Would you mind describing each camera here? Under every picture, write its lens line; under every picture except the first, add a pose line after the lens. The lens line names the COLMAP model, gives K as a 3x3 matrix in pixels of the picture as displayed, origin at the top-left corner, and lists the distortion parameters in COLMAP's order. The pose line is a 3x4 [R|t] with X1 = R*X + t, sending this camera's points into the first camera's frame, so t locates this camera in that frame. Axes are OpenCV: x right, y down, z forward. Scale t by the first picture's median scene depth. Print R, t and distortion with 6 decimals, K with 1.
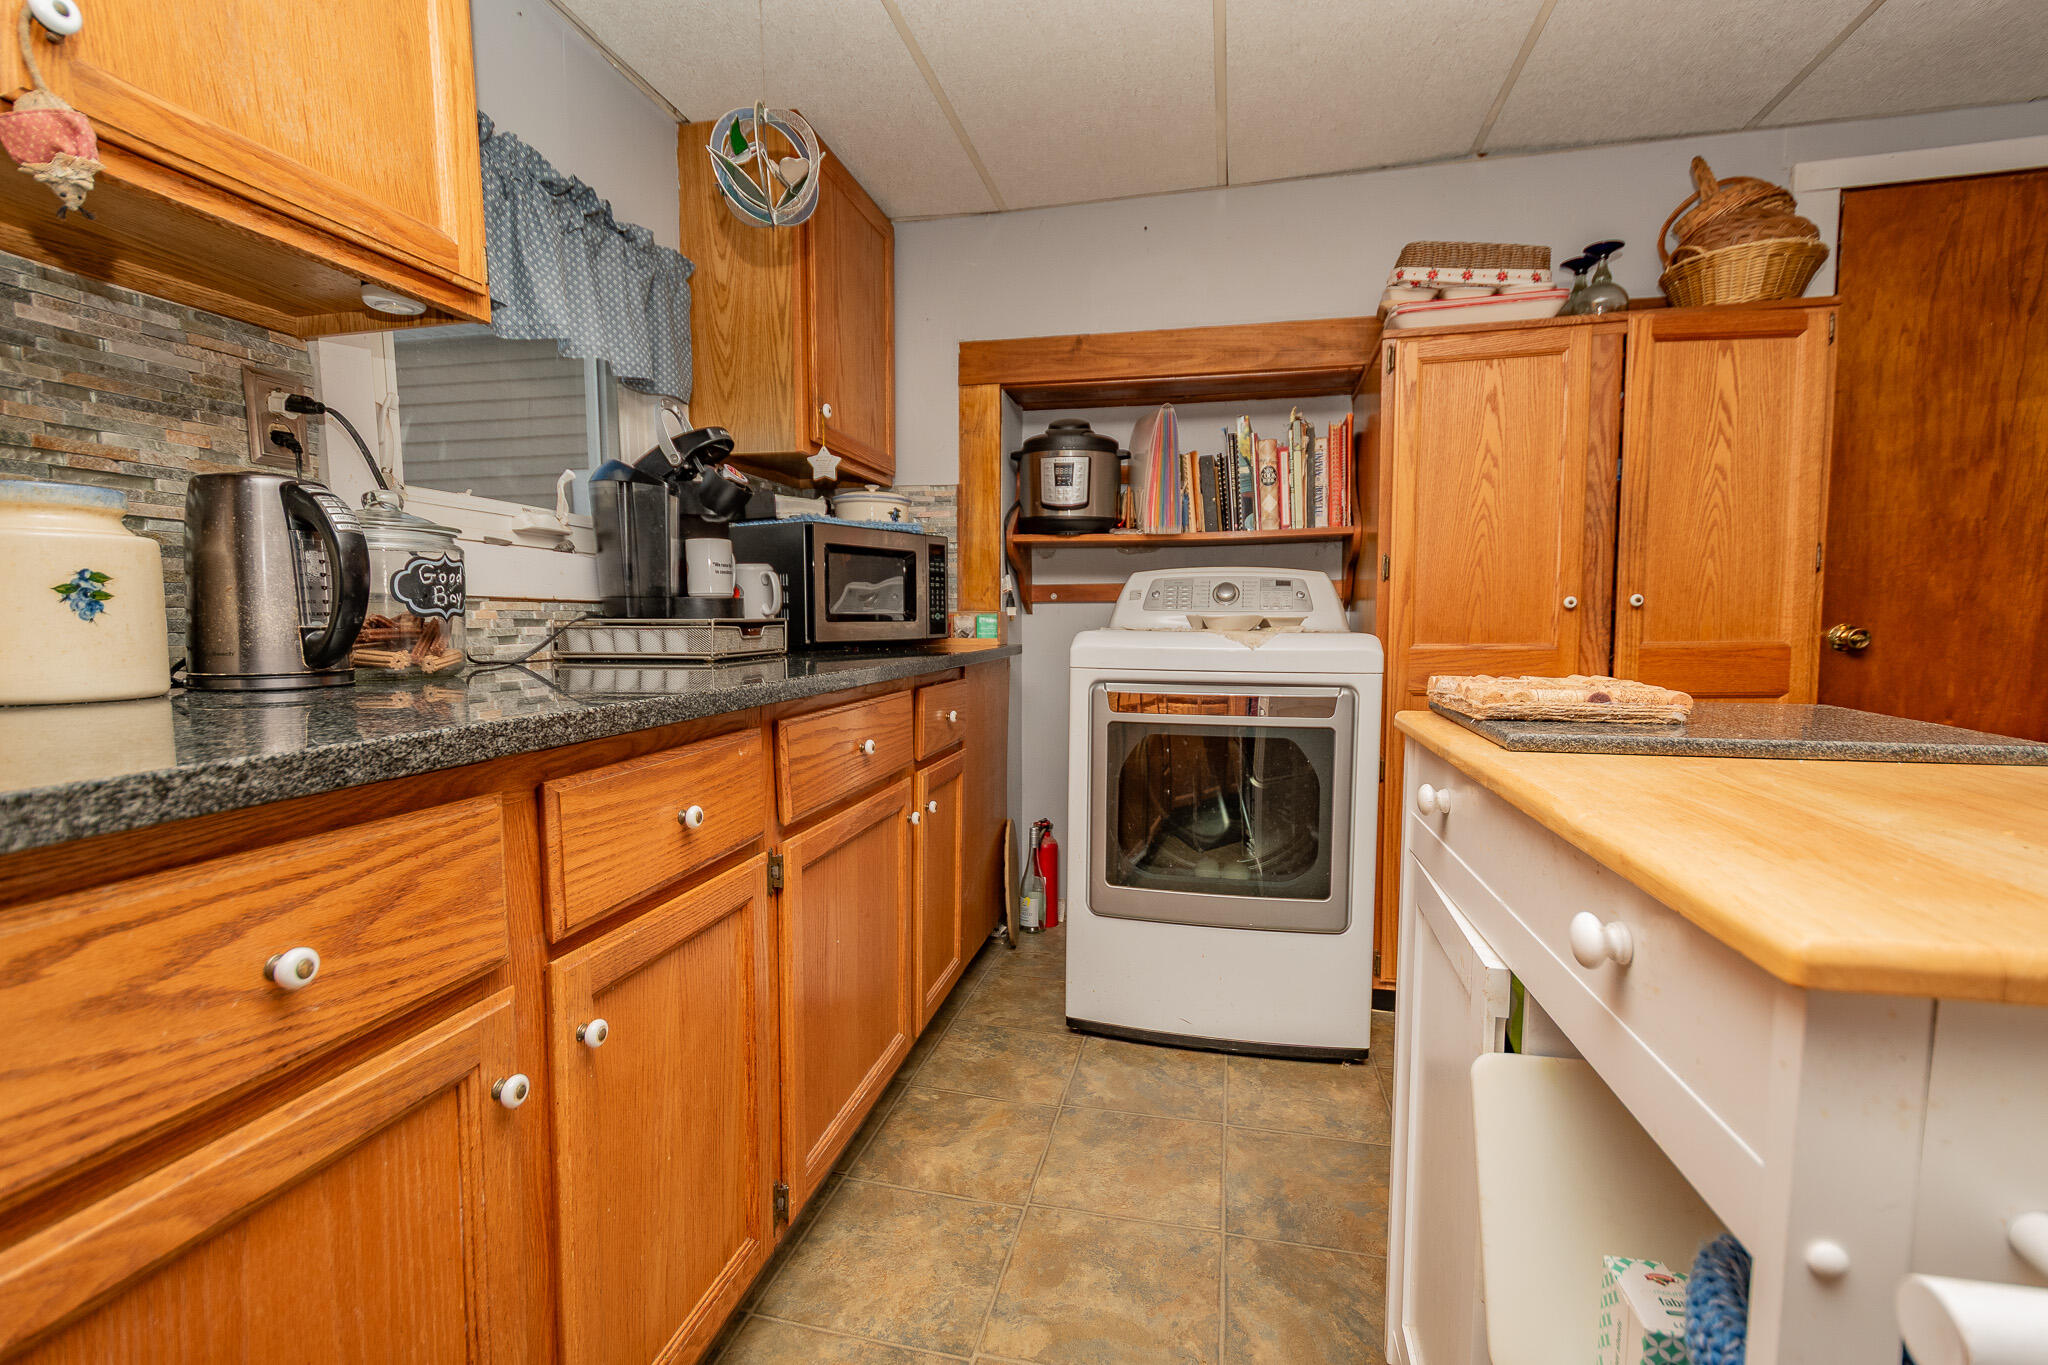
lens RADIAL K [[934.5, 0, 1040.8], [0, 934.5, 684.9], [0, 0, 1]] dist [0.025633, -0.011048]
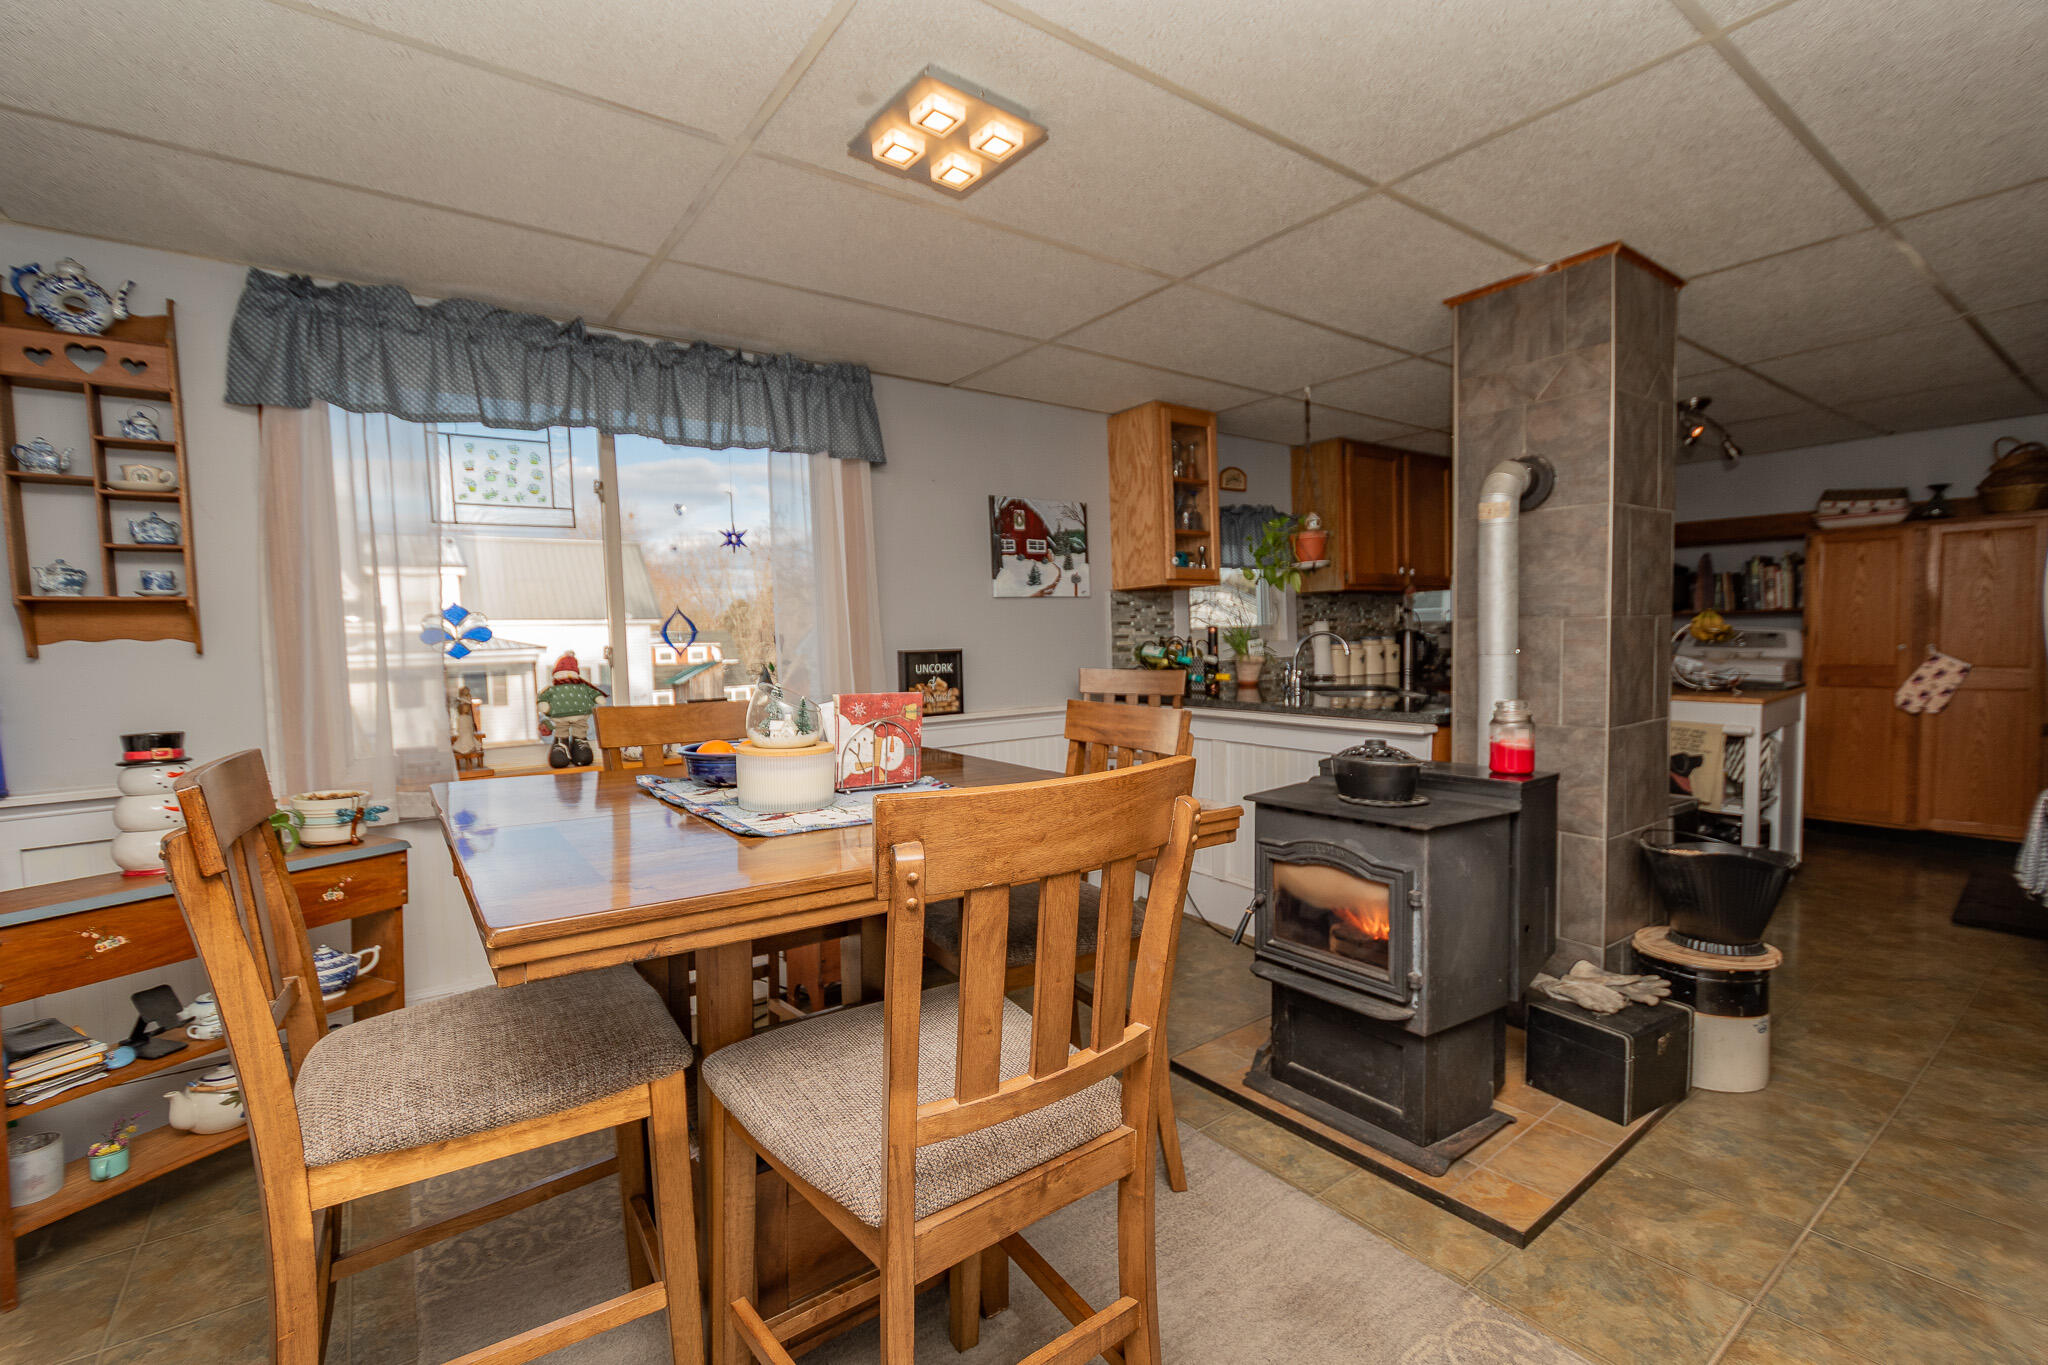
lens RADIAL K [[909.8, 0, 1024.0], [0, 909.8, 682.5], [0, 0, 1]] dist [0.022319, -0.009891]
pose [[0.752582, 0.024557, -0.658041, 0.425311], [-0.030939, 0.999519, 0.001917, 0.056888], [0.657772, 0.018916, 0.752980, -2.018000]]
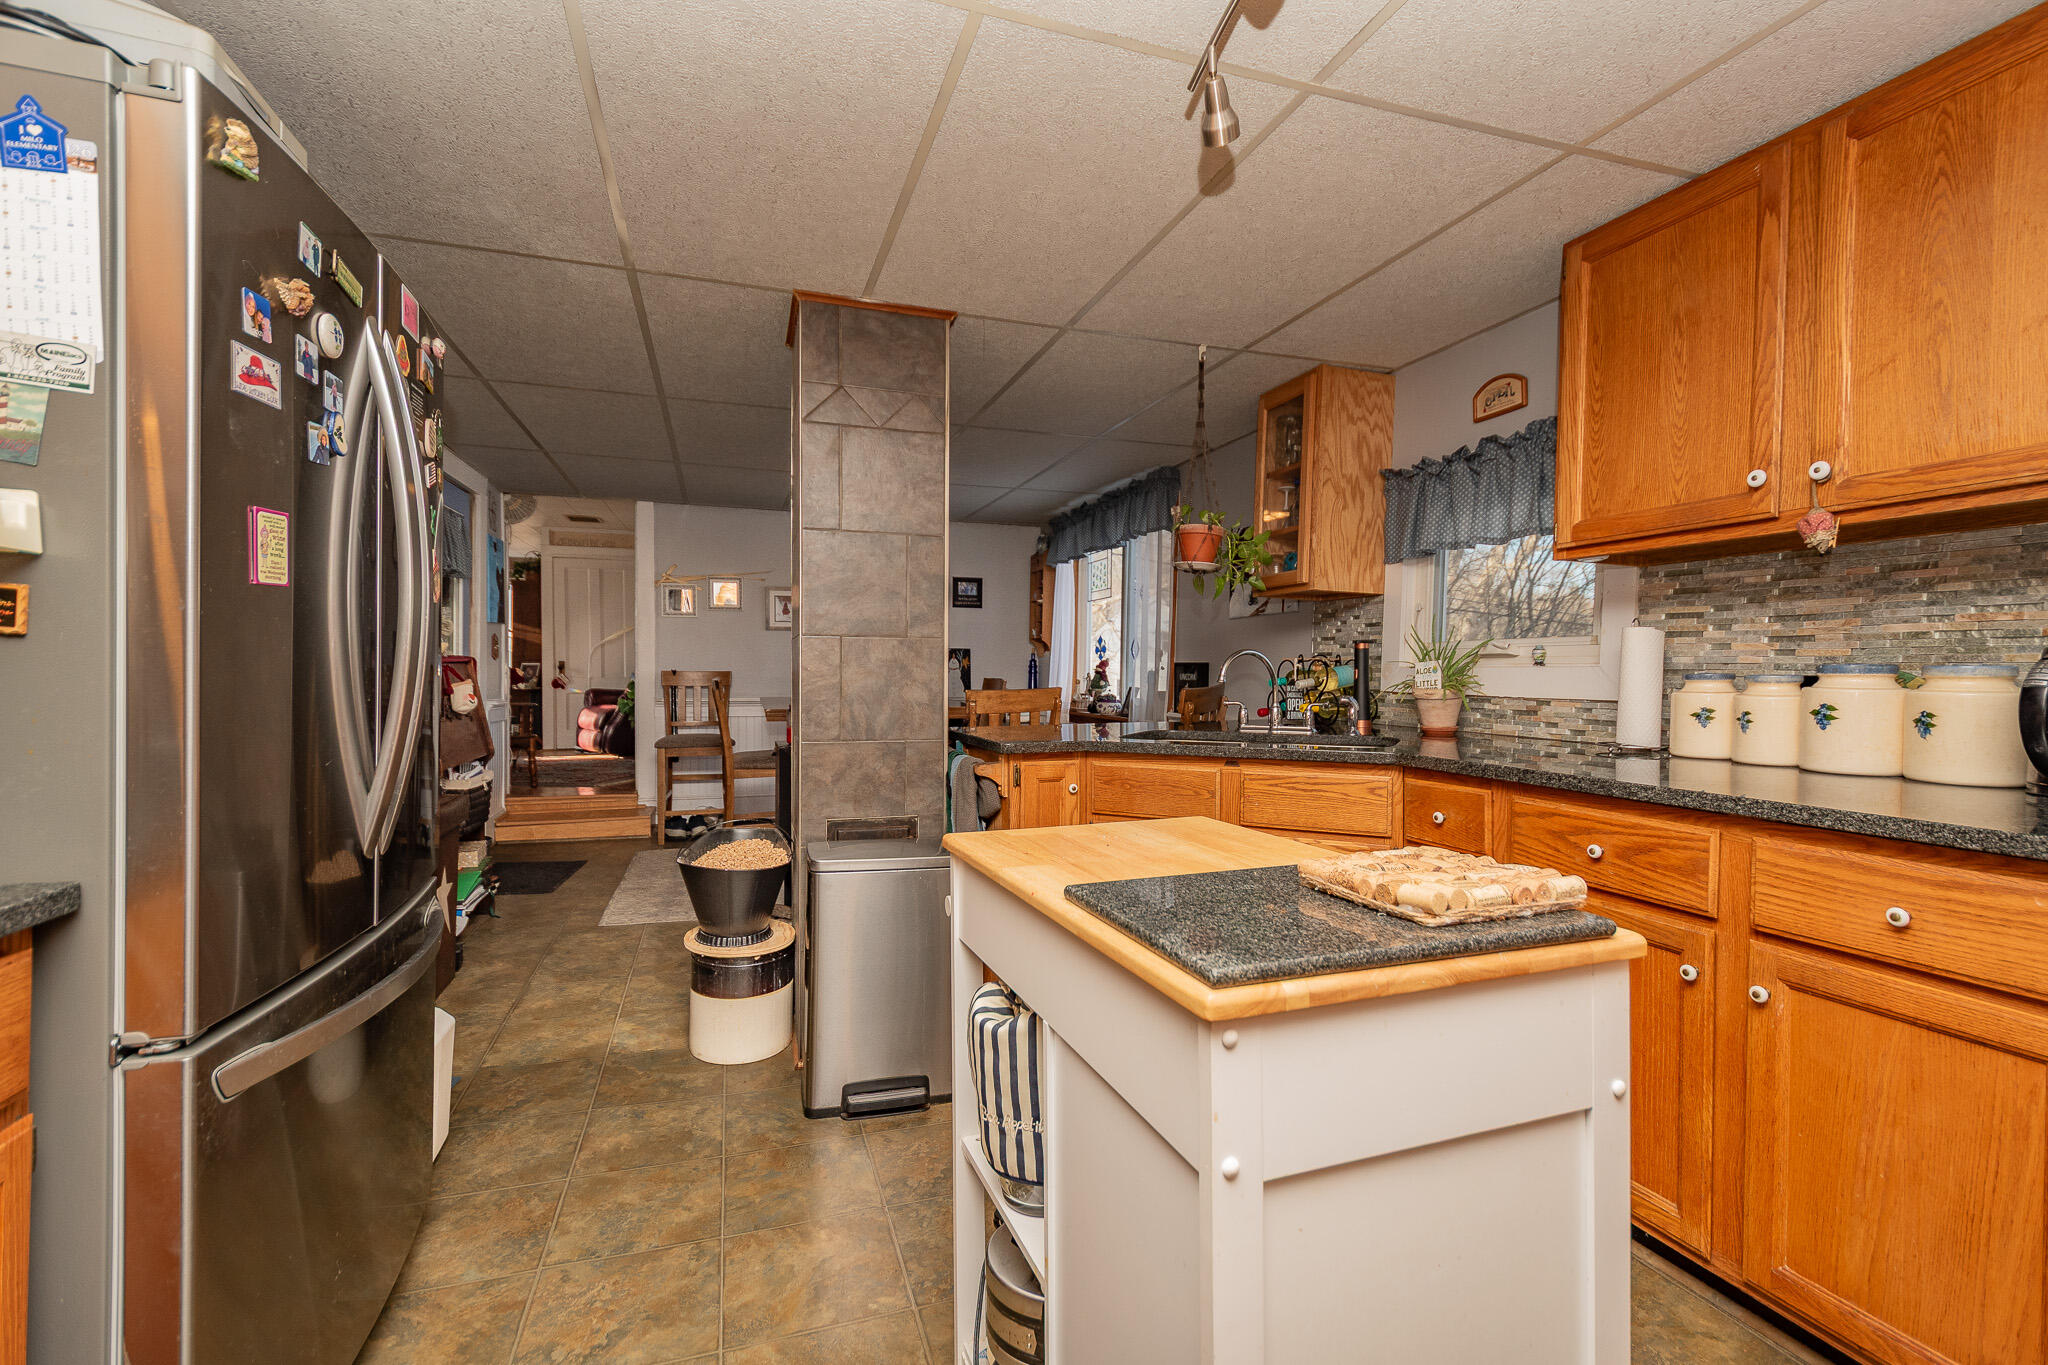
lens RADIAL K [[909.8, 0, 1024.0], [0, 909.8, 682.5], [0, 0, 1]] dist [0.022319, -0.009891]
pose [[-0.871597, 0.011662, -0.490085, 0.593999], [-0.035158, 0.995656, 0.086219, -0.112227], [0.488961, 0.092378, -0.867400, 0.703370]]
